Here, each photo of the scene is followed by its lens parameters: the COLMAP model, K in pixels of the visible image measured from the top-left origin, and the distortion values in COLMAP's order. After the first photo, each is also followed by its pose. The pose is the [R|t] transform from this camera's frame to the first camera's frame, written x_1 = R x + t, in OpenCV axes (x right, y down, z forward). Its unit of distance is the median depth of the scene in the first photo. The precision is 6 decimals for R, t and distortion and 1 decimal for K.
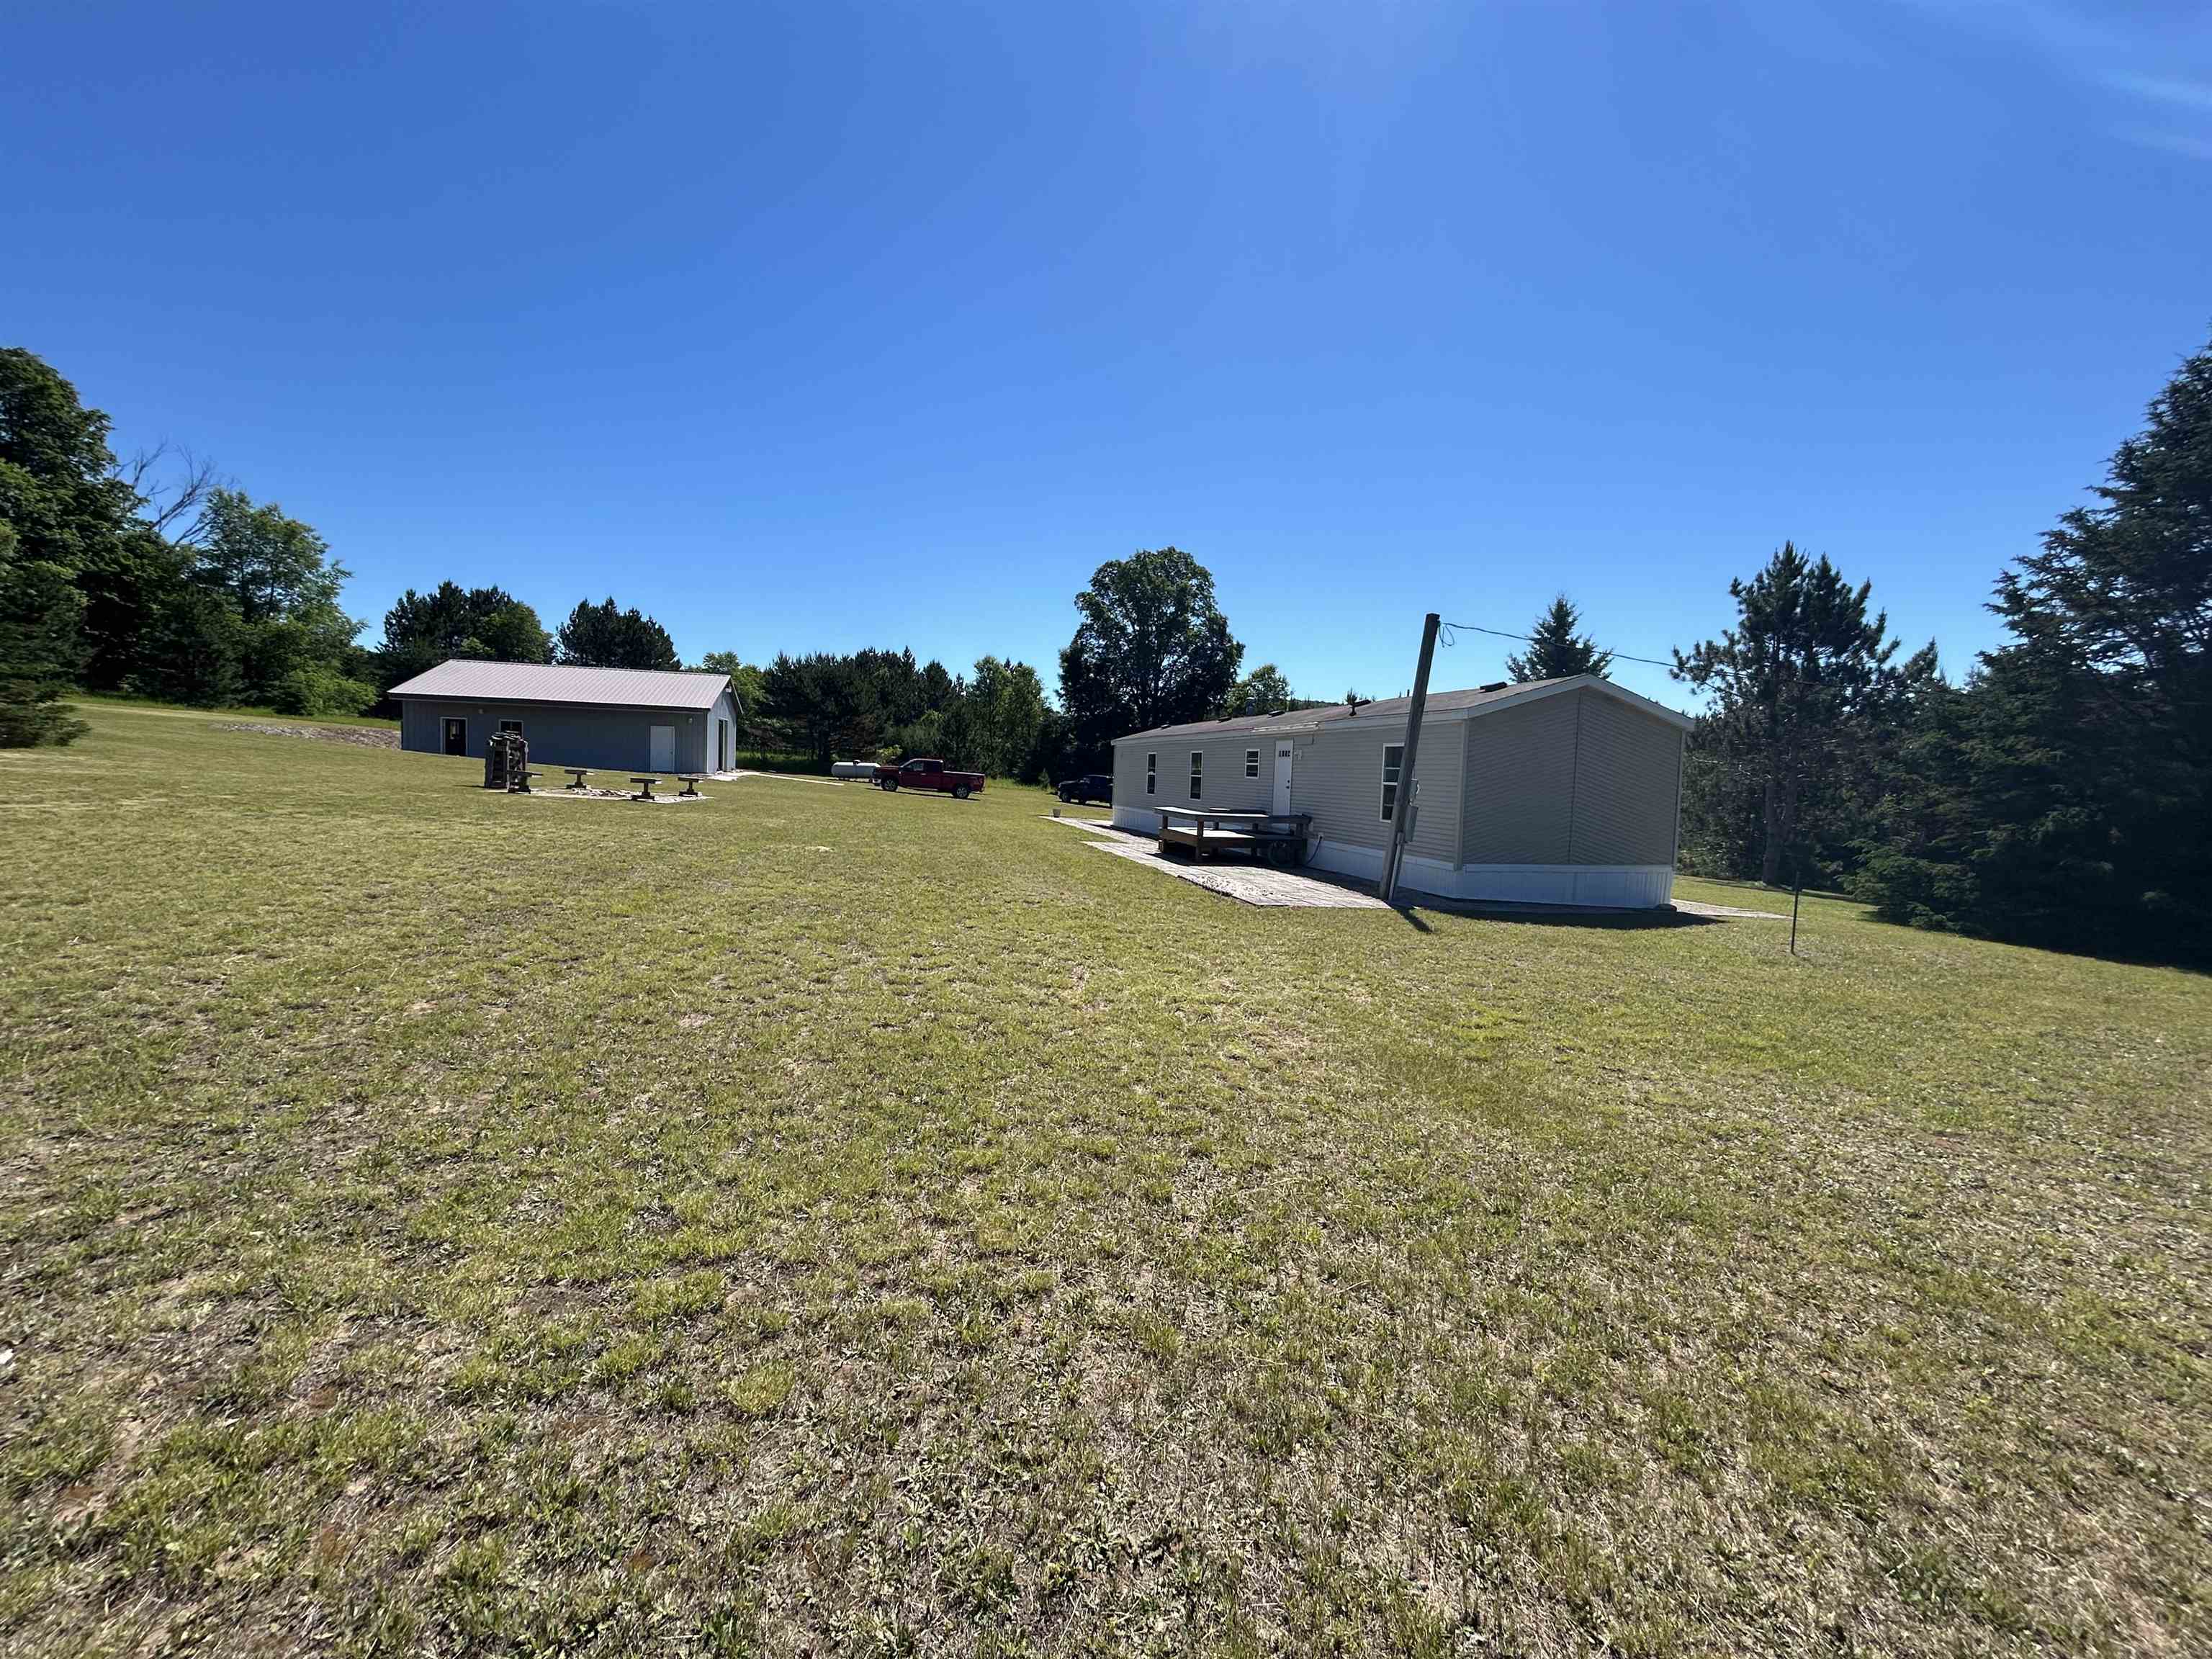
lens RADIAL K [[886.3, 0, 1086.2], [0, 886.3, 834.5], [0, 0, 1]] dist [0.002420, -0.000862]
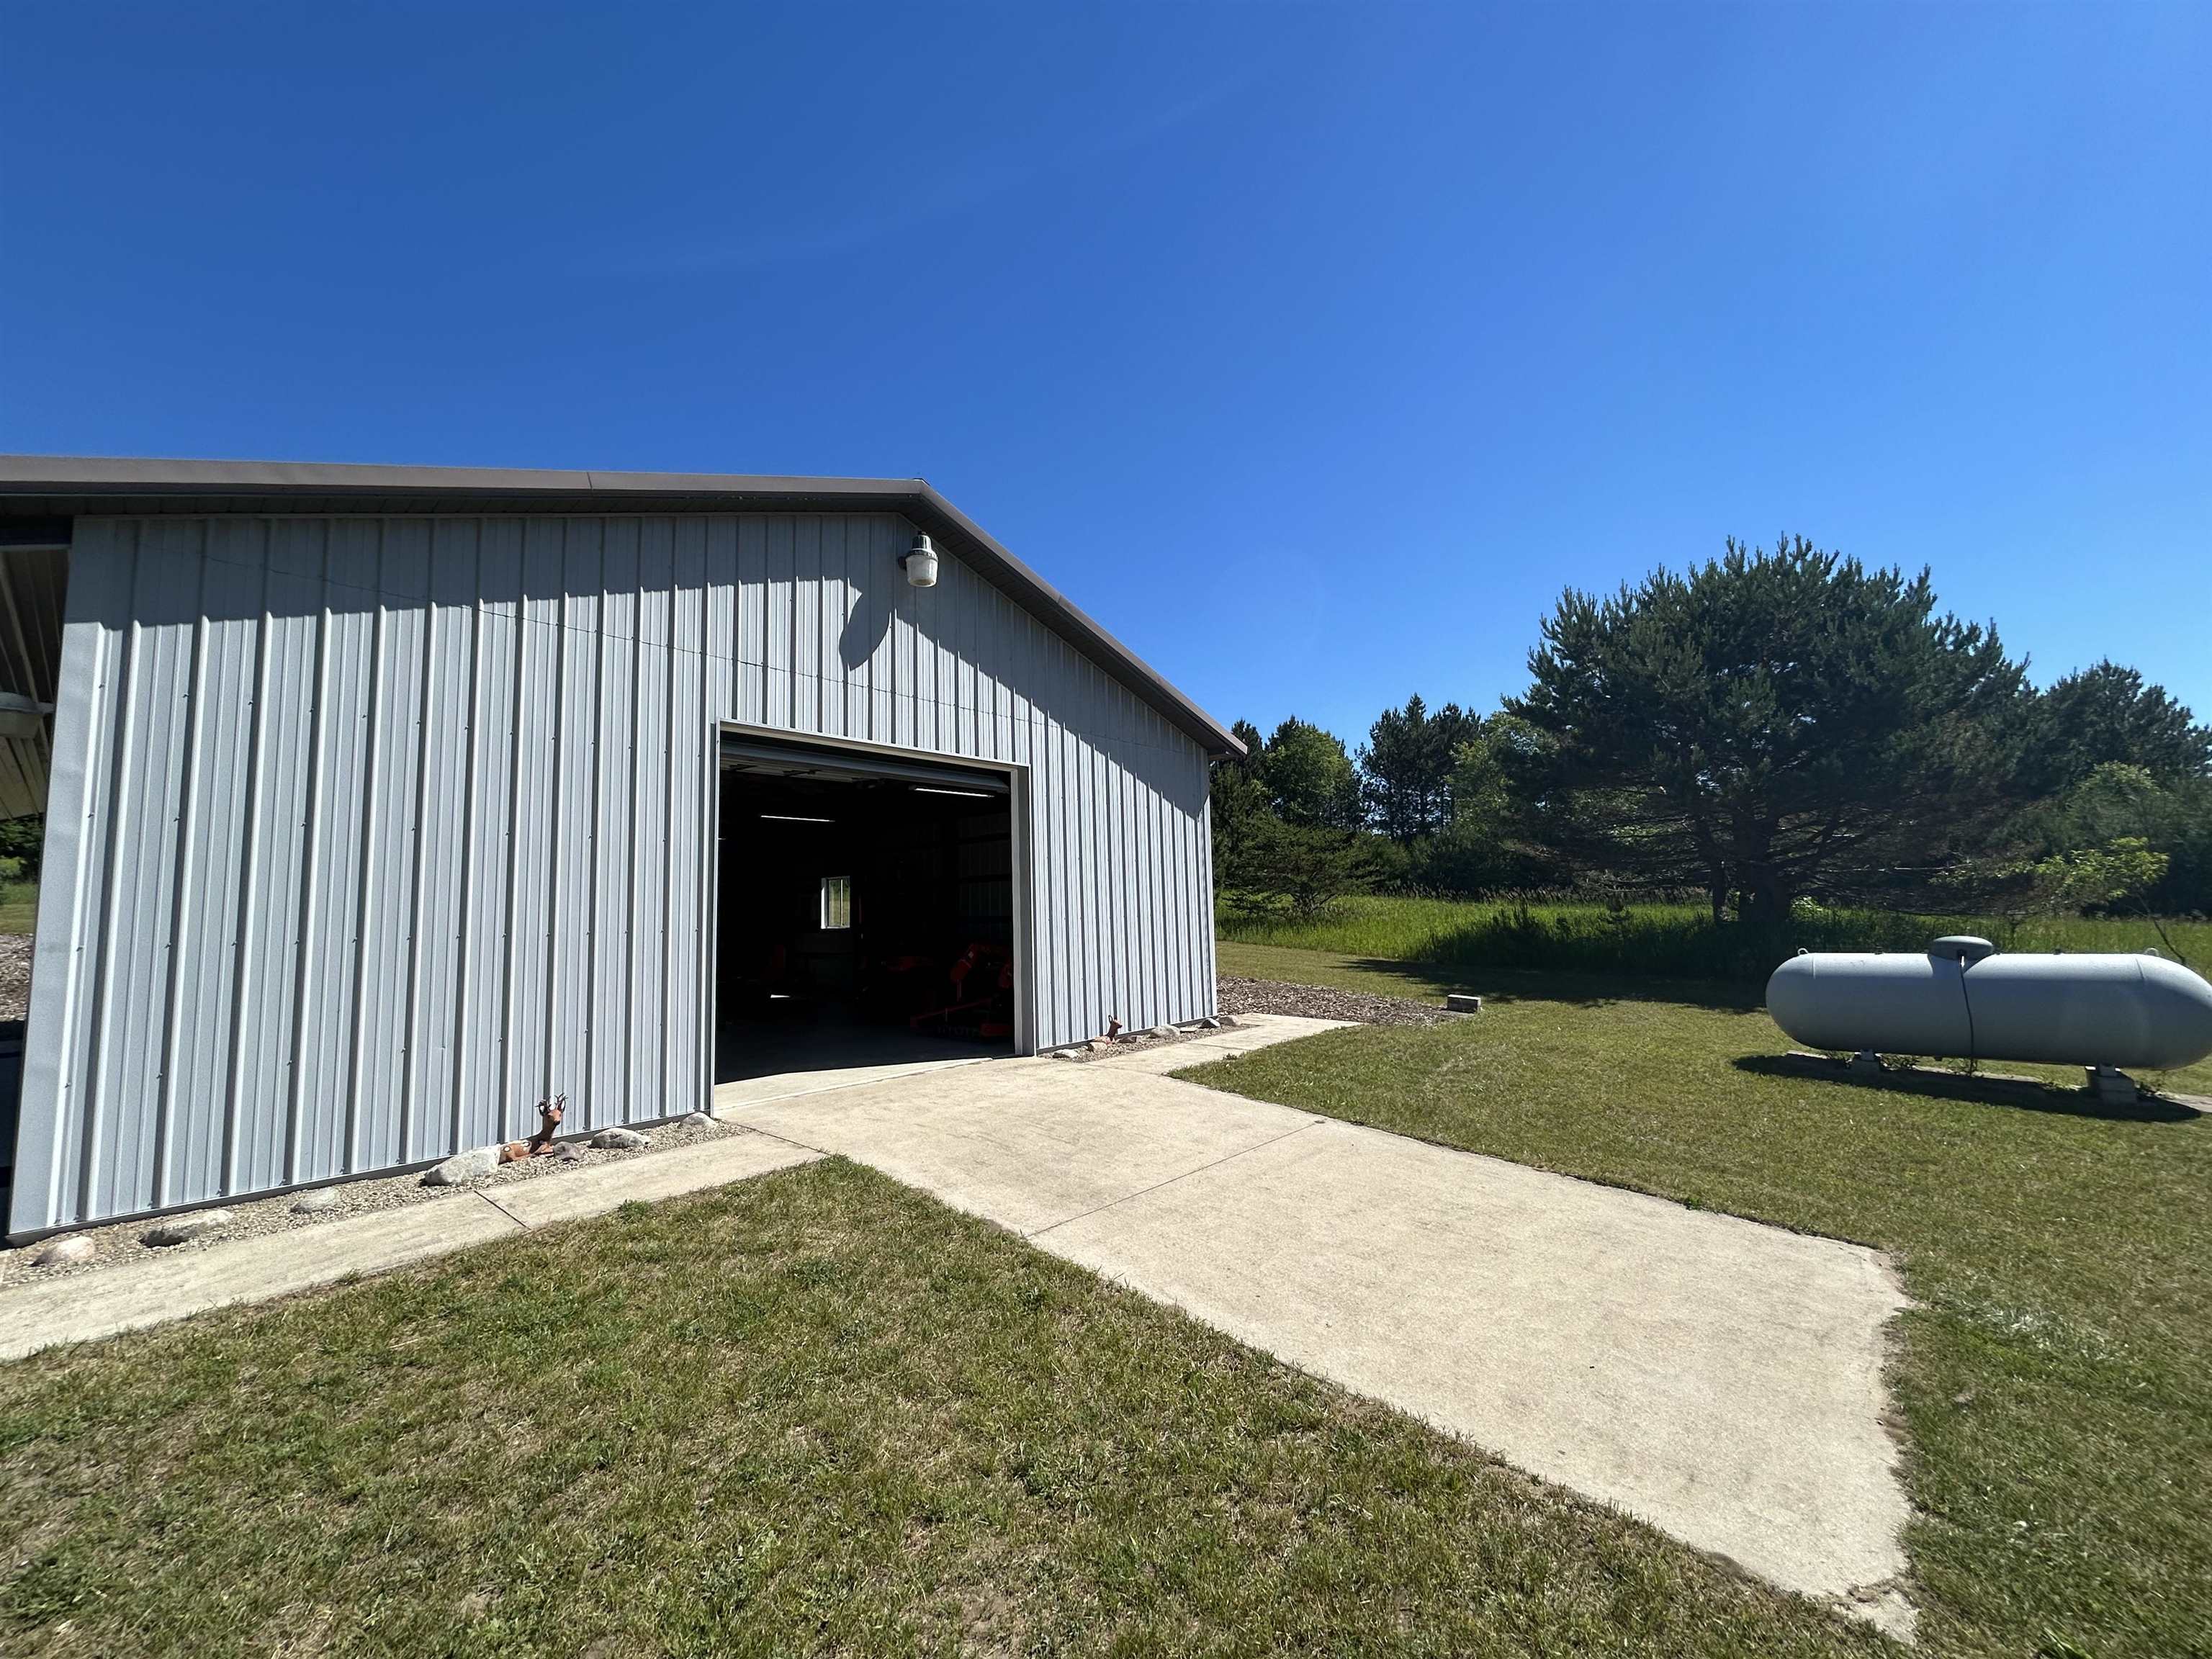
lens RADIAL K [[886.3, 0, 1091.3], [0, 886.3, 826.1], [0, 0, 1]] dist [0.002420, -0.000862]
pose [[0.557435, -0.132888, -0.819517, -0.185820], [-0.014071, 0.985453, -0.169366, -0.064318], [0.830102, 0.105941, 0.547456, 0.686974]]
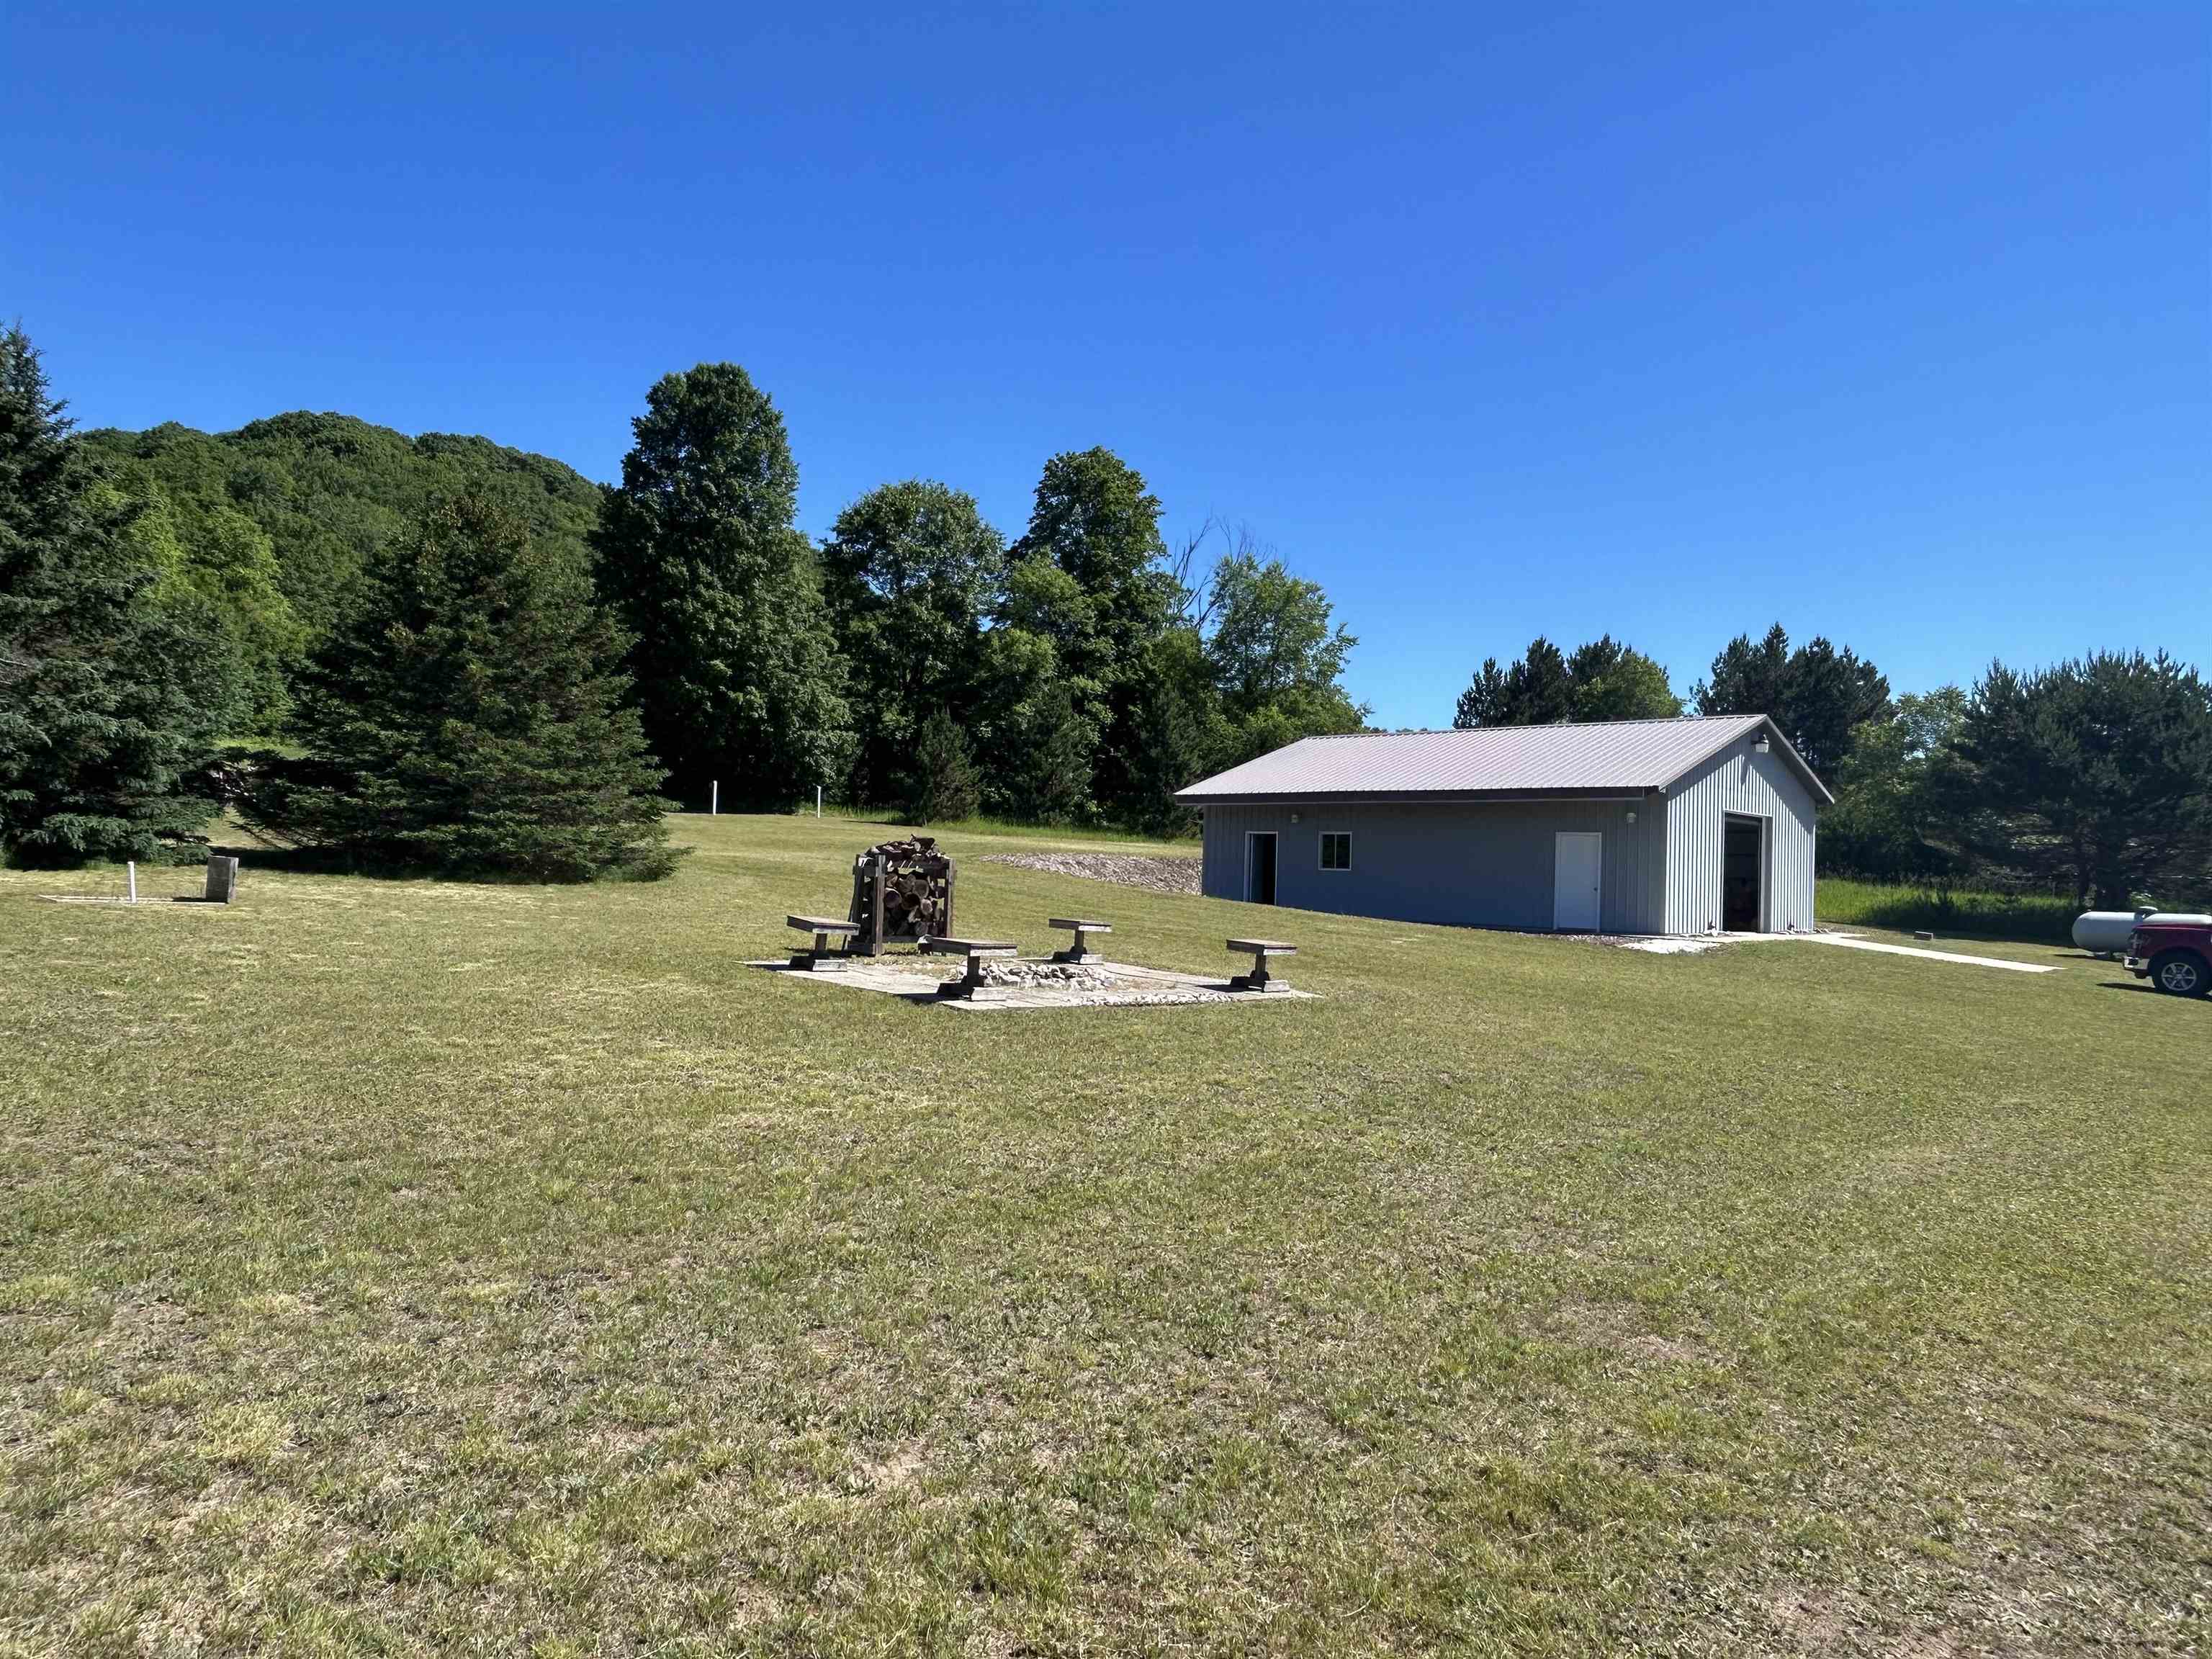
lens RADIAL K [[1484.9, 0, 1097.5], [0, 1484.9, 827.8], [0, 0, 1]] dist [0.004244, -0.001559]
pose [[0.546912, -0.046096, -0.835920, 0.027309], [-0.072172, 0.992170, -0.101932, -0.016569], [0.834073, 0.116078, 0.539303, 0.237122]]
